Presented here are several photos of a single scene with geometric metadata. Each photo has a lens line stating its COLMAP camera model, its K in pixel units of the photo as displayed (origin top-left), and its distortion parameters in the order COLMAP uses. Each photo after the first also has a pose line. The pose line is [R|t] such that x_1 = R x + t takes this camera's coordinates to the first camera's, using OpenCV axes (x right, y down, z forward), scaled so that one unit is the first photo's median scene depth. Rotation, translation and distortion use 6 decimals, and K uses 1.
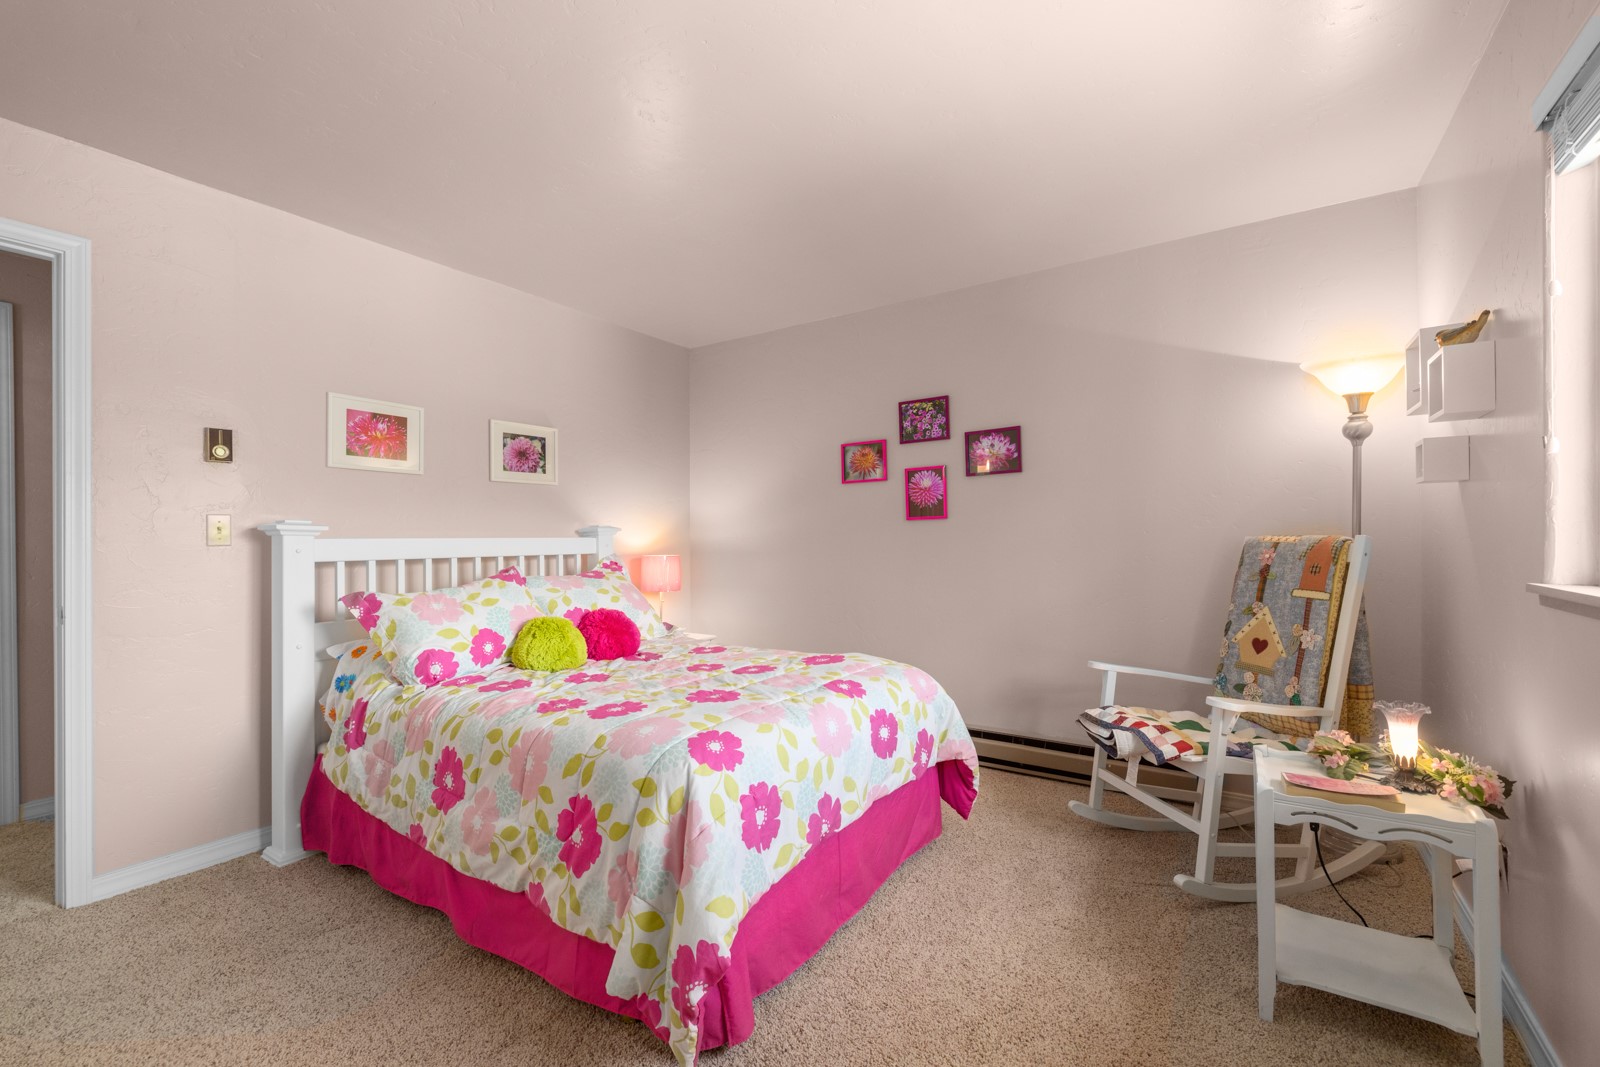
lens RADIAL K [[678.0, 0, 806.4], [0, 678.0, 534.7], [0, 0, 1]] dist [0.000929, 0.000255]
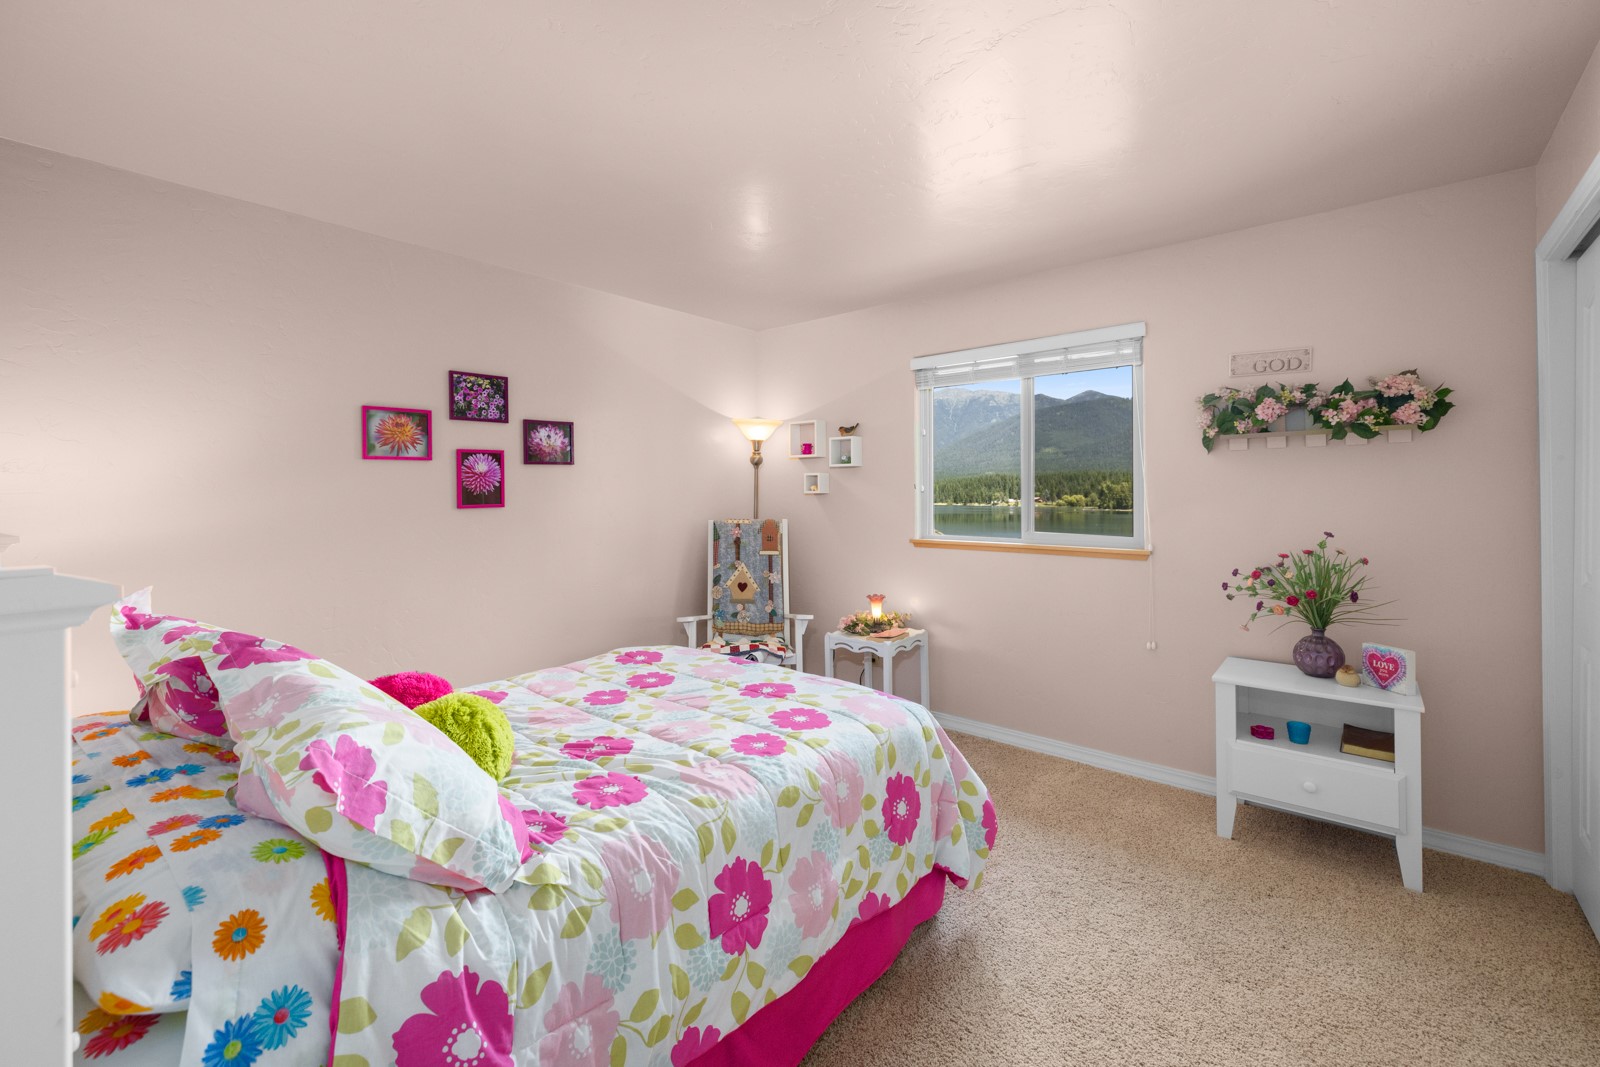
lens RADIAL K [[678.0, 0, 800.0], [0, 678.0, 492.4], [0, 0, 1]] dist [0.000929, 0.000255]
pose [[0.113278, 0.013277, 0.993475, -0.686672], [-0.000670, 0.999912, -0.013287, -0.031730], [-0.993563, 0.000839, 0.113276, 0.483537]]
